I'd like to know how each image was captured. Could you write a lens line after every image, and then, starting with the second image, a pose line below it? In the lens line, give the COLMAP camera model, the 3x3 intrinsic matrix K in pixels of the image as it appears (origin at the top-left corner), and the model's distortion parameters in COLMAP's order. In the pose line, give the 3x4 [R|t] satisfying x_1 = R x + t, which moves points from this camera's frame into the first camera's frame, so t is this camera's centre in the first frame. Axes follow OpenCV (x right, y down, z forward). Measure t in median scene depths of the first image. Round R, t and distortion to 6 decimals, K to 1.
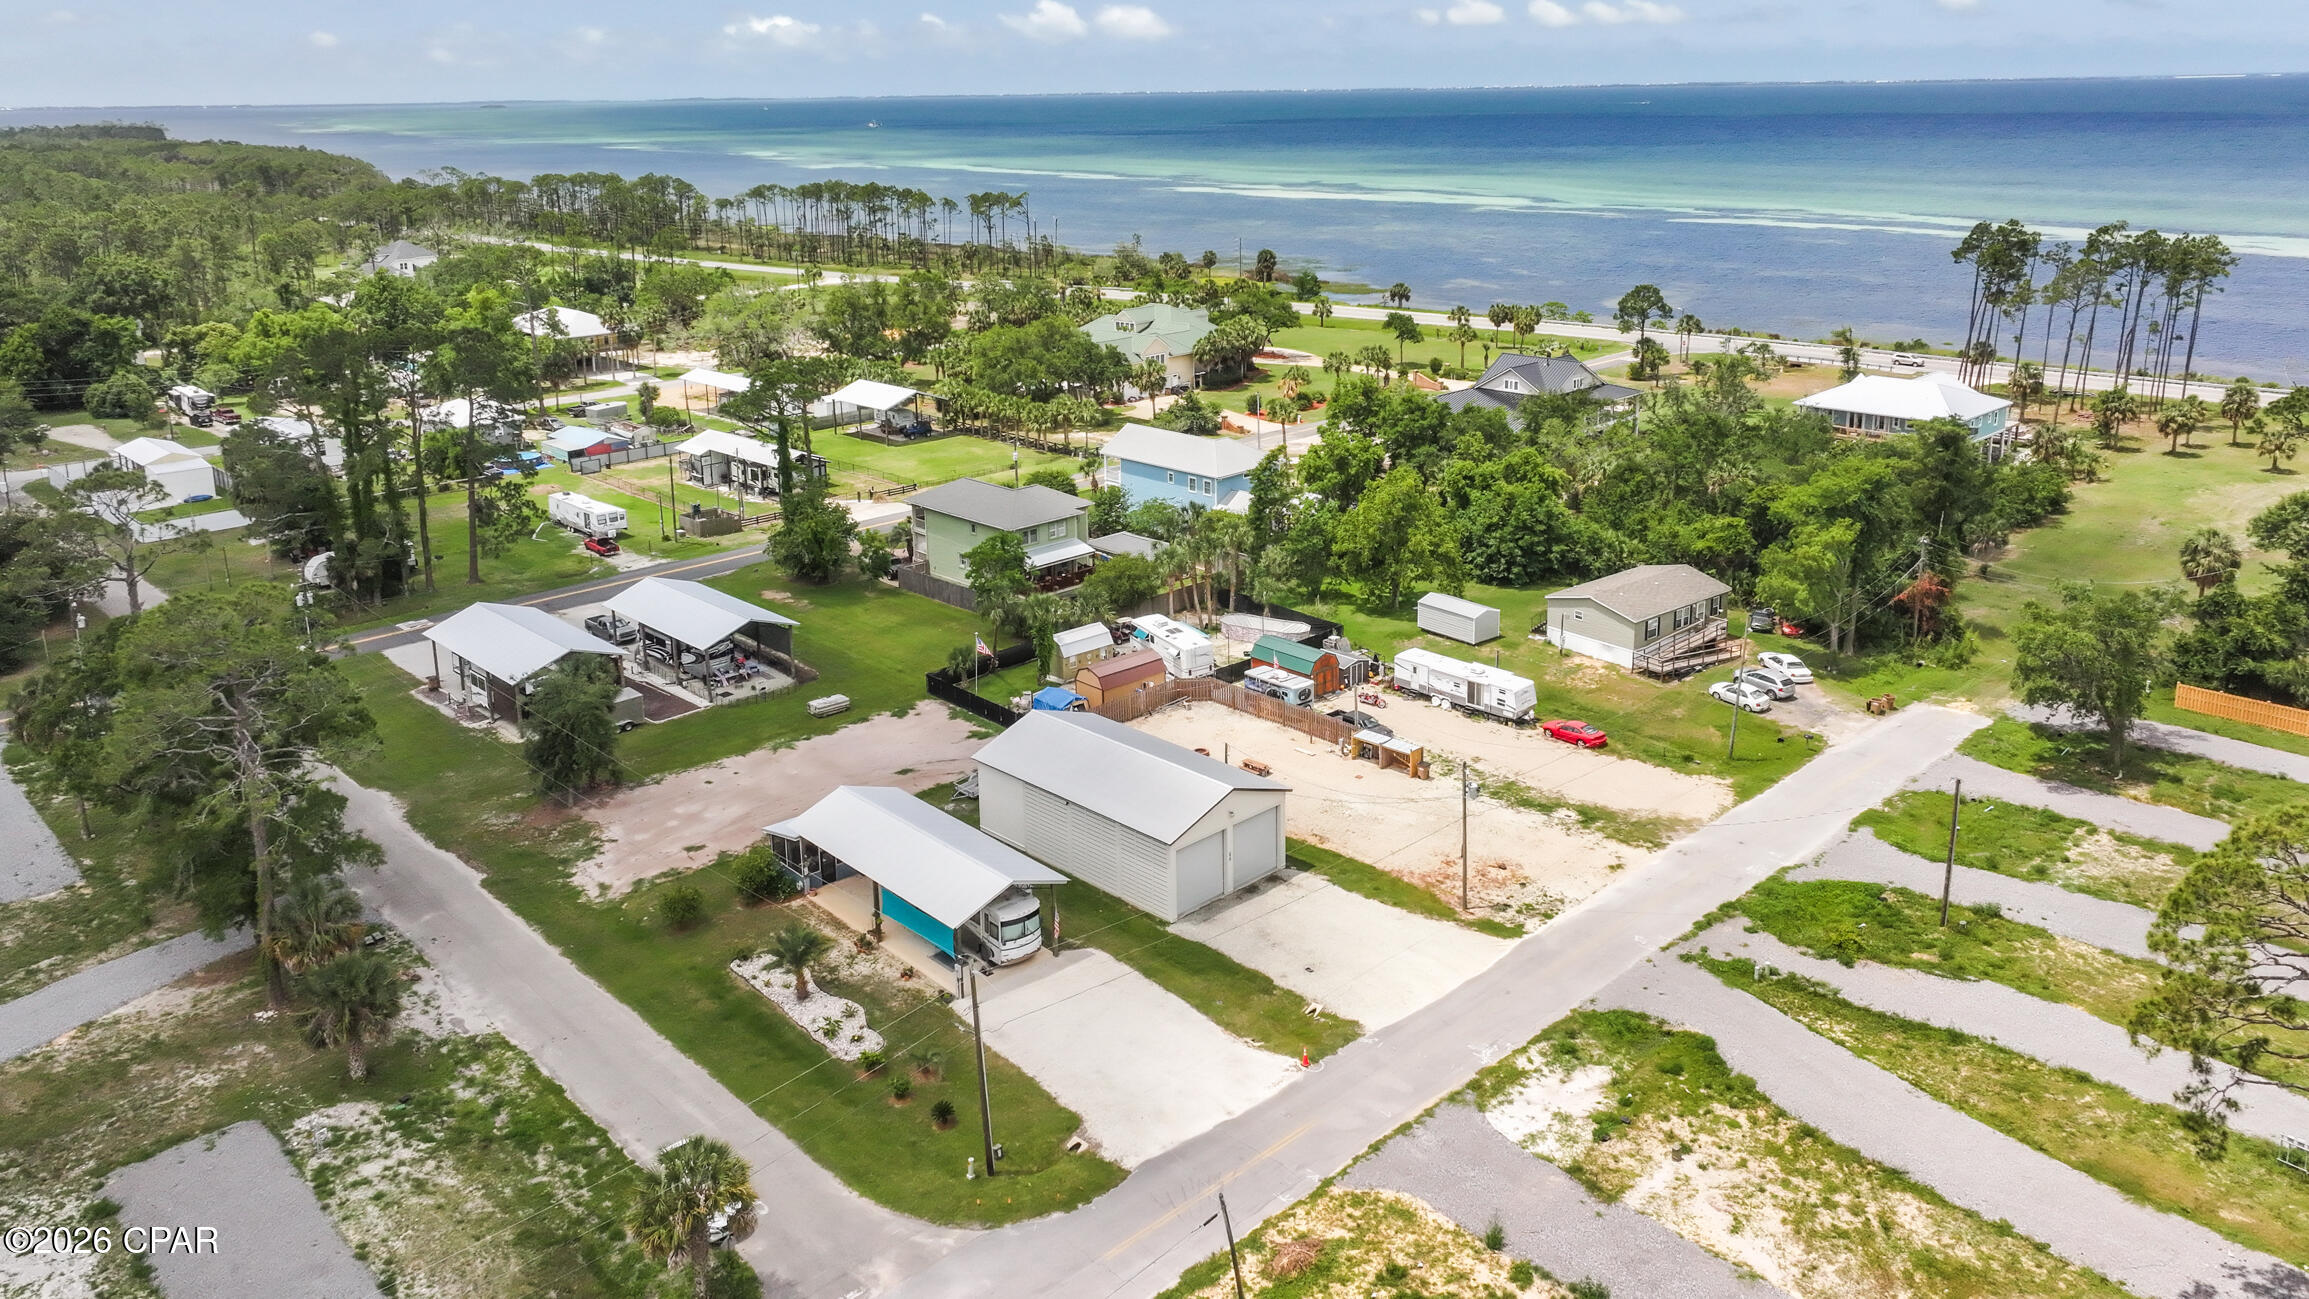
lens RADIAL K [[1672.2, 0, 1158.1], [0, 1672.2, 431.0], [0, 0, 1]] dist [-0.000518, 0.001357]
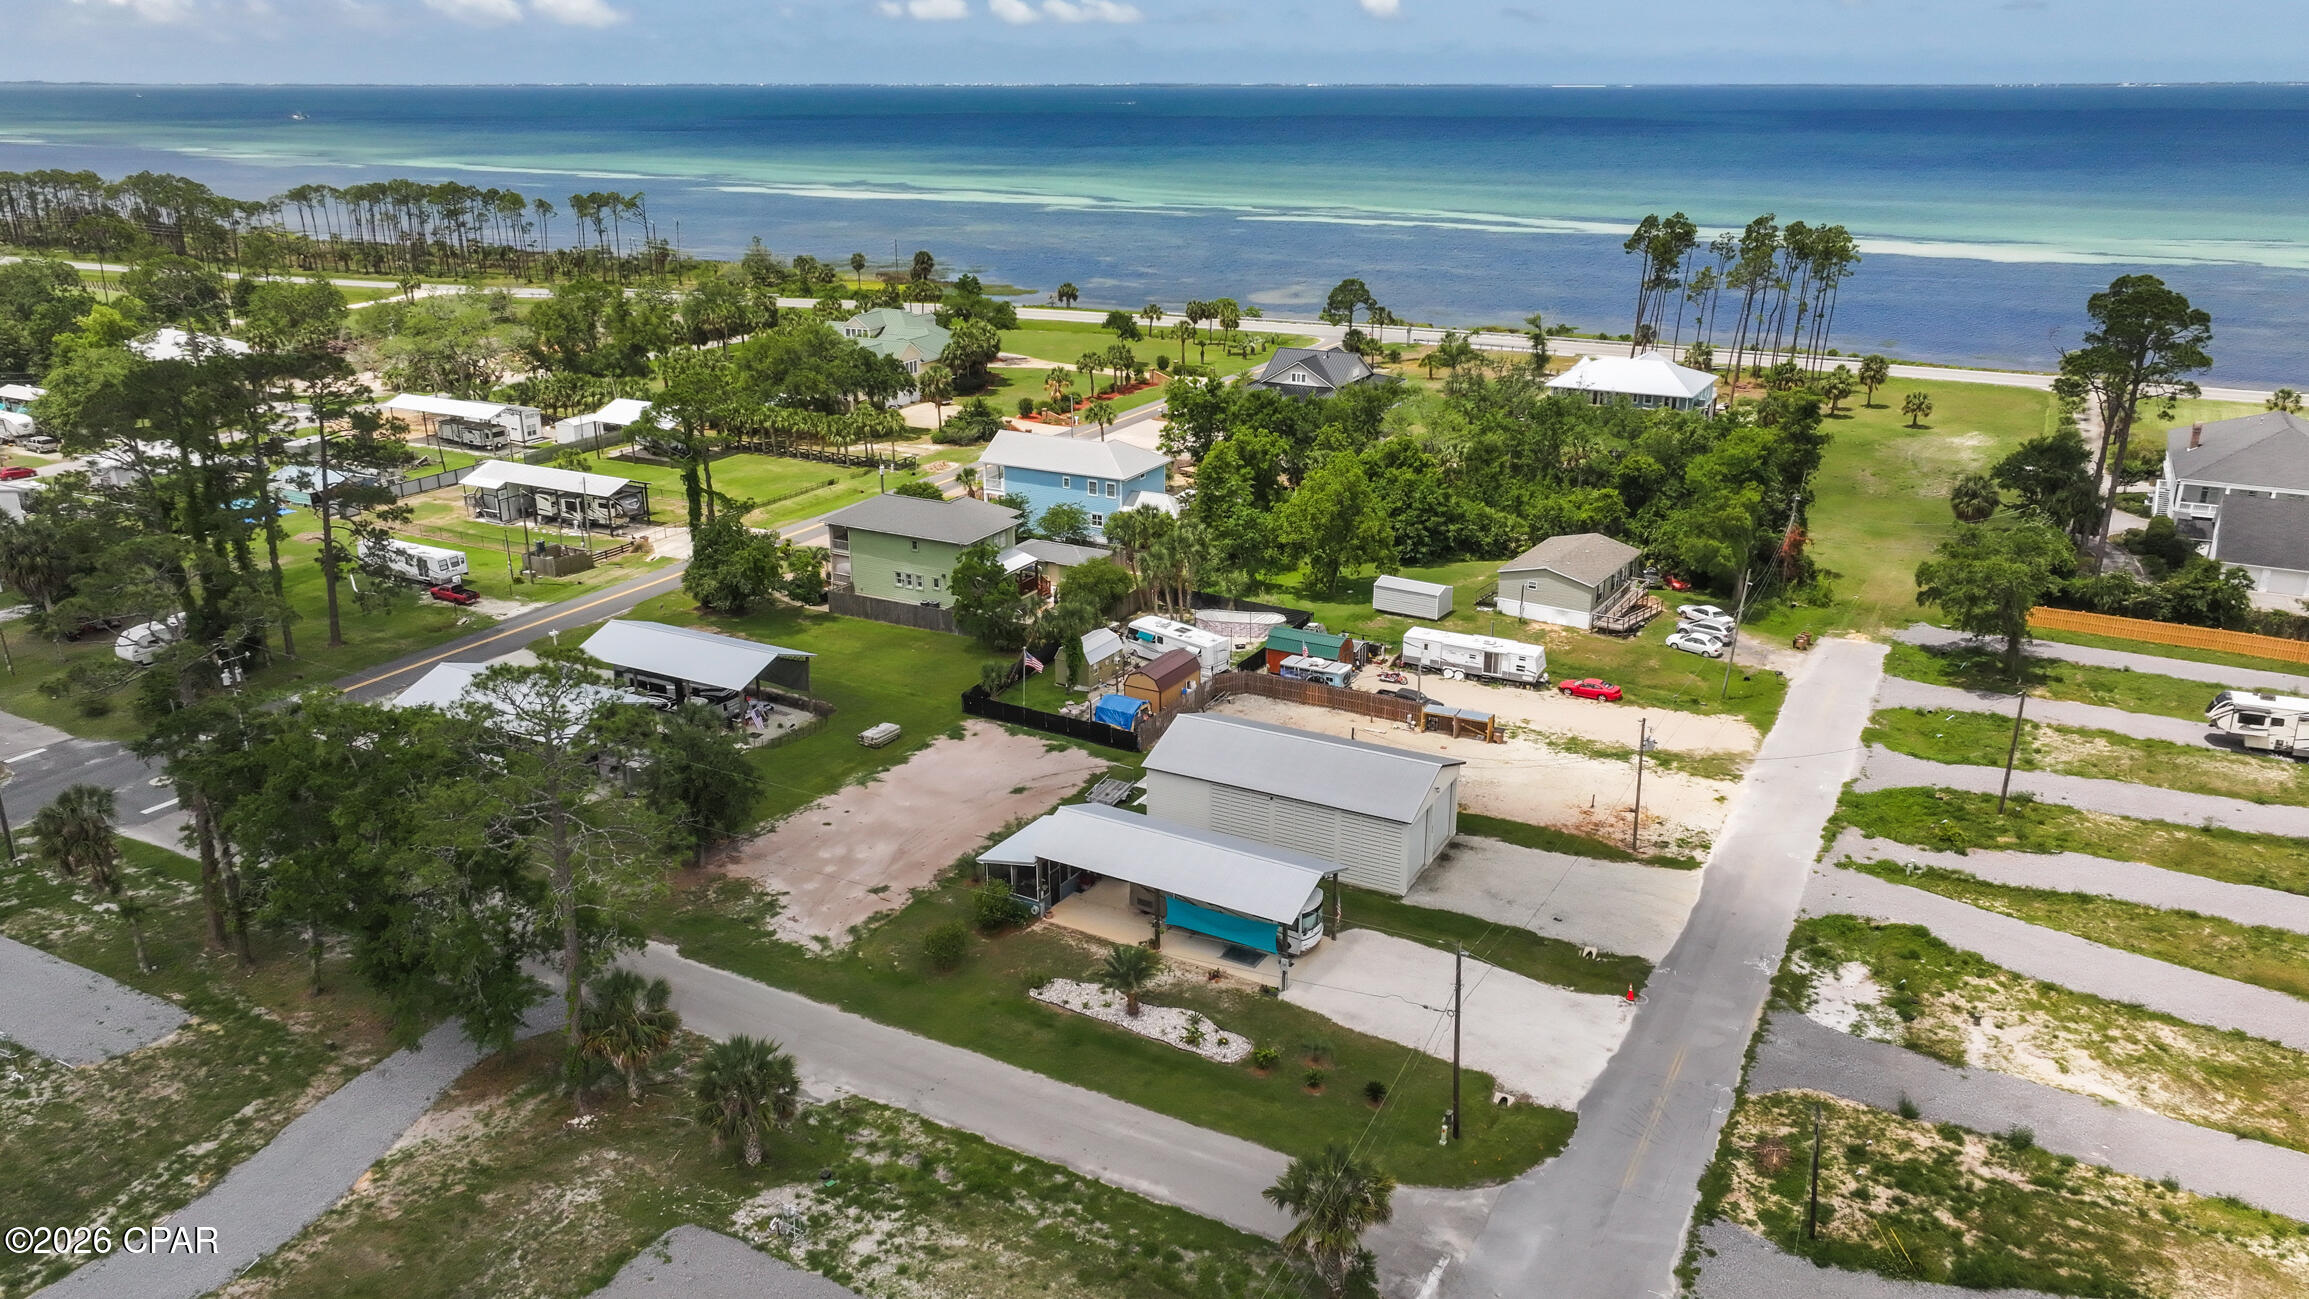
lens RADIAL K [[1630.7, 0, 1149.1], [0, 1630.7, 639.2], [0, 0, 1]] dist [0.003475, 0.002589]
pose [[0.951808, -0.084273, 0.294889, -0.332725], [0.046734, 0.990132, 0.132117, -0.008299], [-0.303113, -0.111969, 0.946354, 0.068142]]
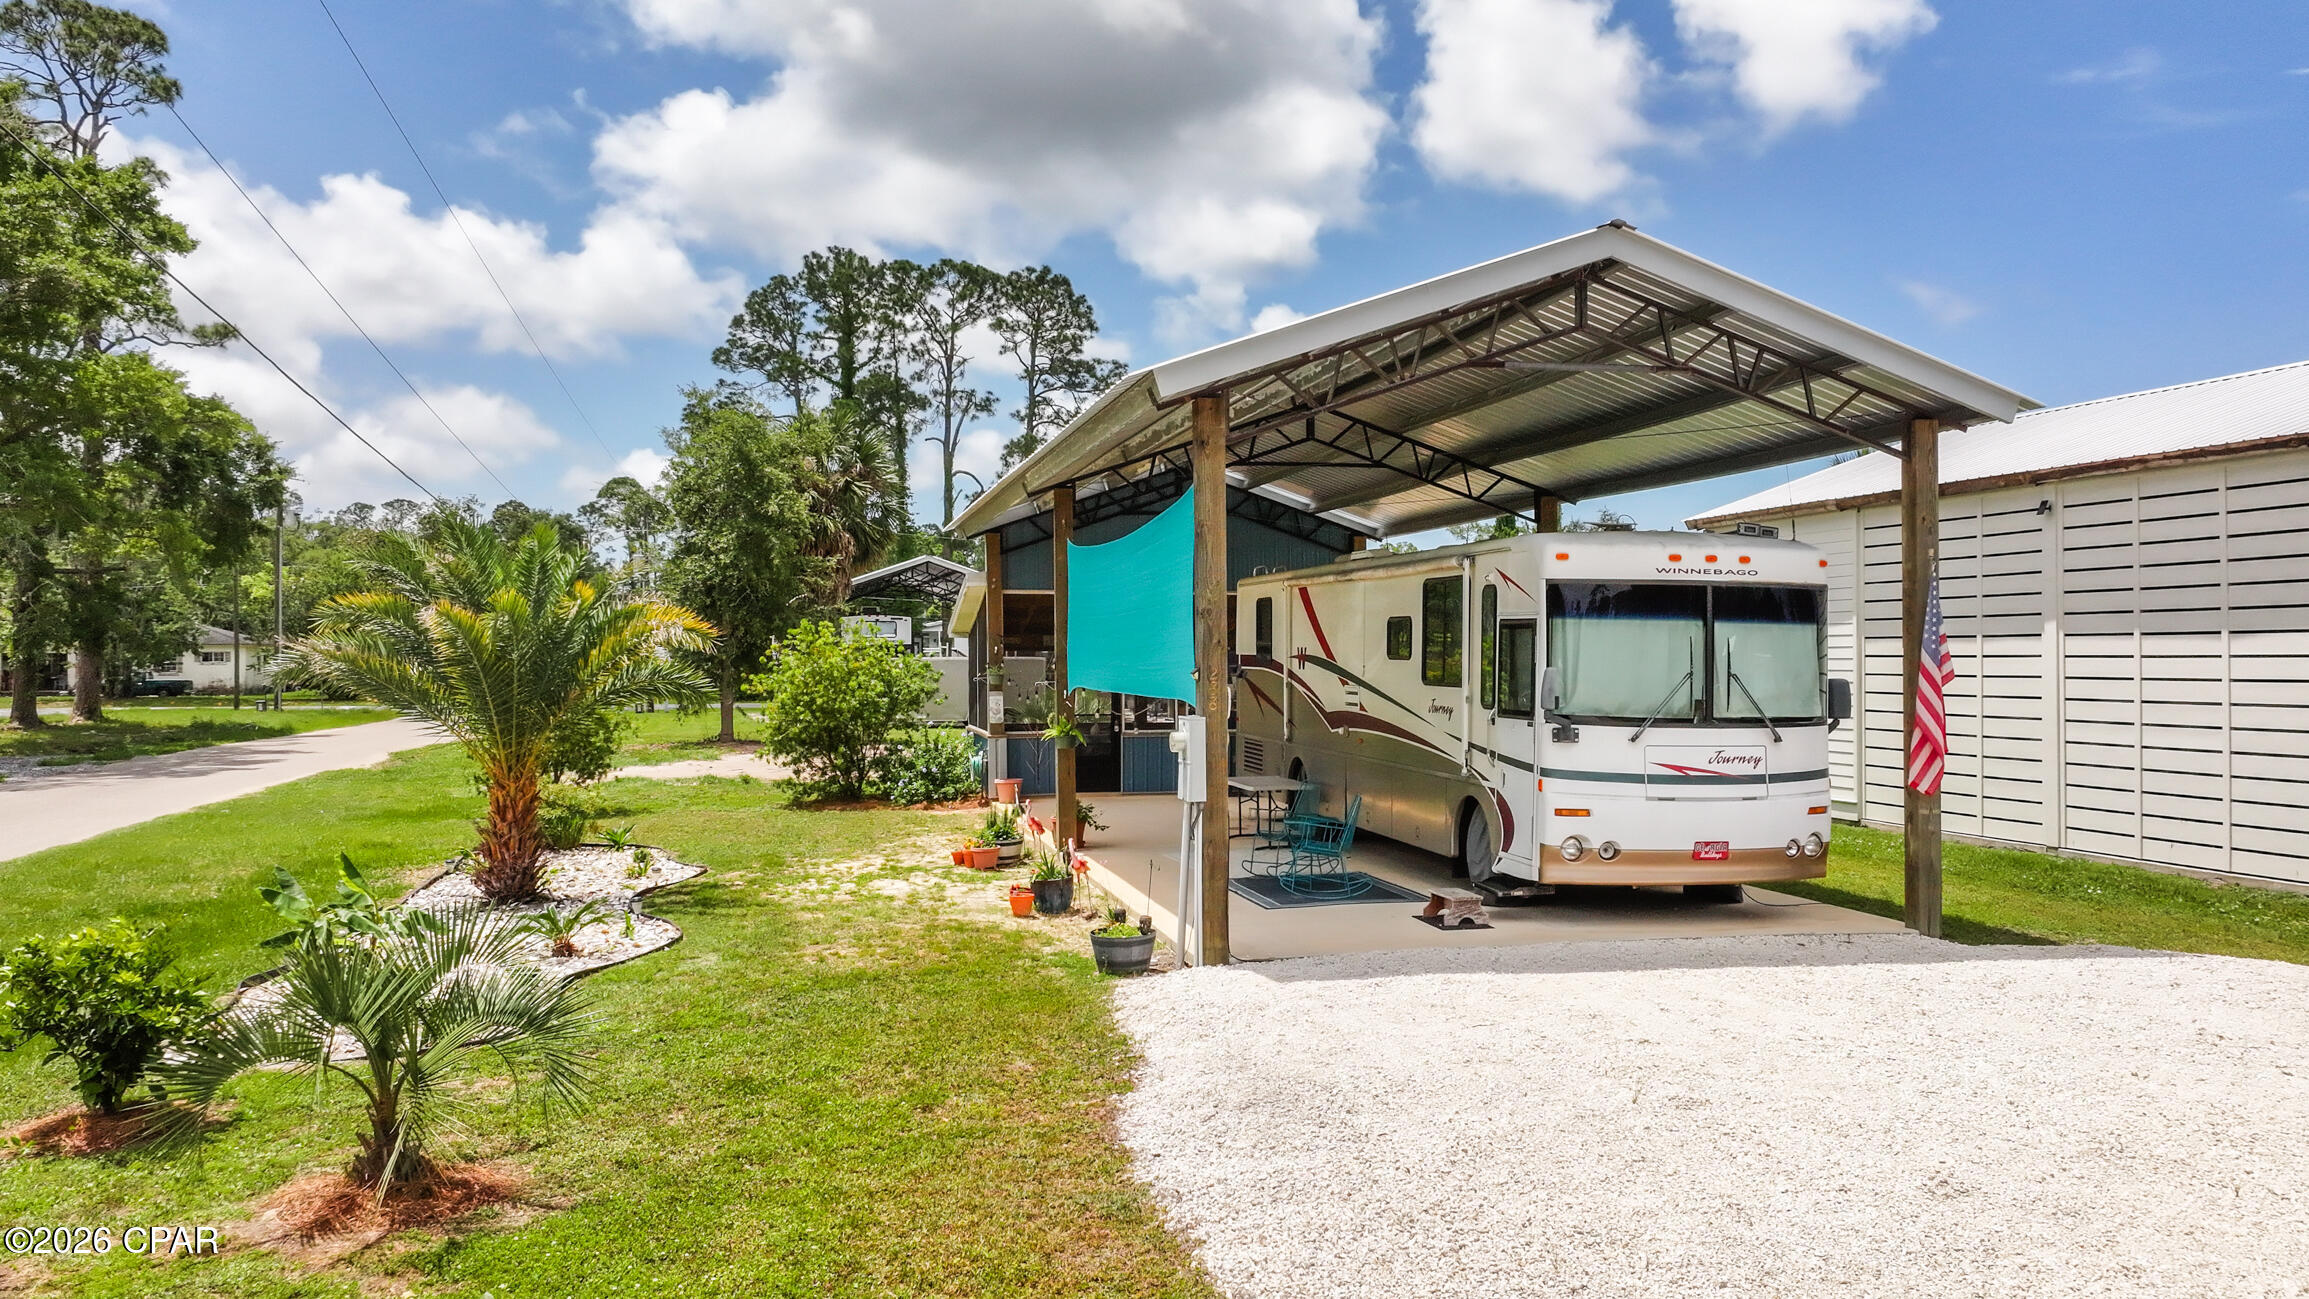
lens RADIAL K [[1783.3, 0, 1250.5], [0, 1783.3, 677.4], [0, 0, 1]] dist [0.001229, 0.009614]
pose [[0.885902, 0.025330, -0.463180, -0.029221], [-0.111659, 0.980793, -0.159927, 0.237063], [0.450233, 0.193398, 0.871715, 0.600227]]
